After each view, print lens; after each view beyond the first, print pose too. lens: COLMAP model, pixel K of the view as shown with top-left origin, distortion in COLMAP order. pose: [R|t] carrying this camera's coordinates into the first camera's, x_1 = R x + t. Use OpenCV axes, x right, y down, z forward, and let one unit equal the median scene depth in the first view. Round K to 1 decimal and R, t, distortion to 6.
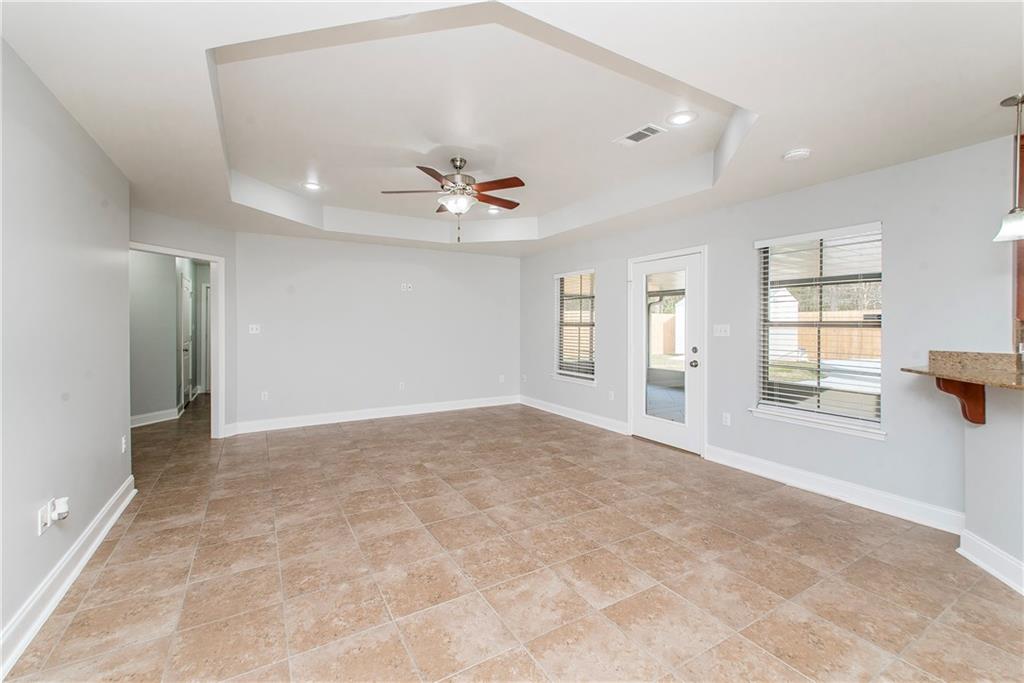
lens RADIAL K [[429.4, 0, 515.6], [0, 429.4, 329.4], [0, 0, 1]] dist [0.000595, -0.000274]
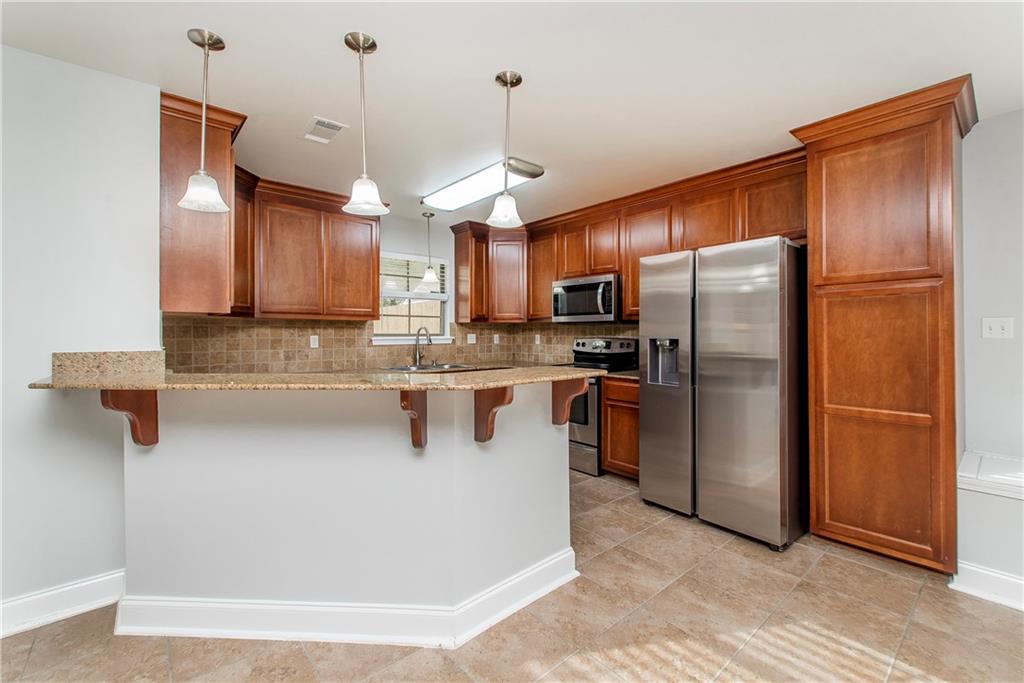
lens RADIAL K [[429.4, 0, 515.6], [0, 429.4, 329.4], [0, 0, 1]] dist [0.000595, -0.000274]
pose [[-0.177792, 0.006057, 0.984049, 0.201503], [0.011093, 0.999930, -0.004151, 0.025320], [-0.984005, 0.010178, -0.177847, 0.451691]]
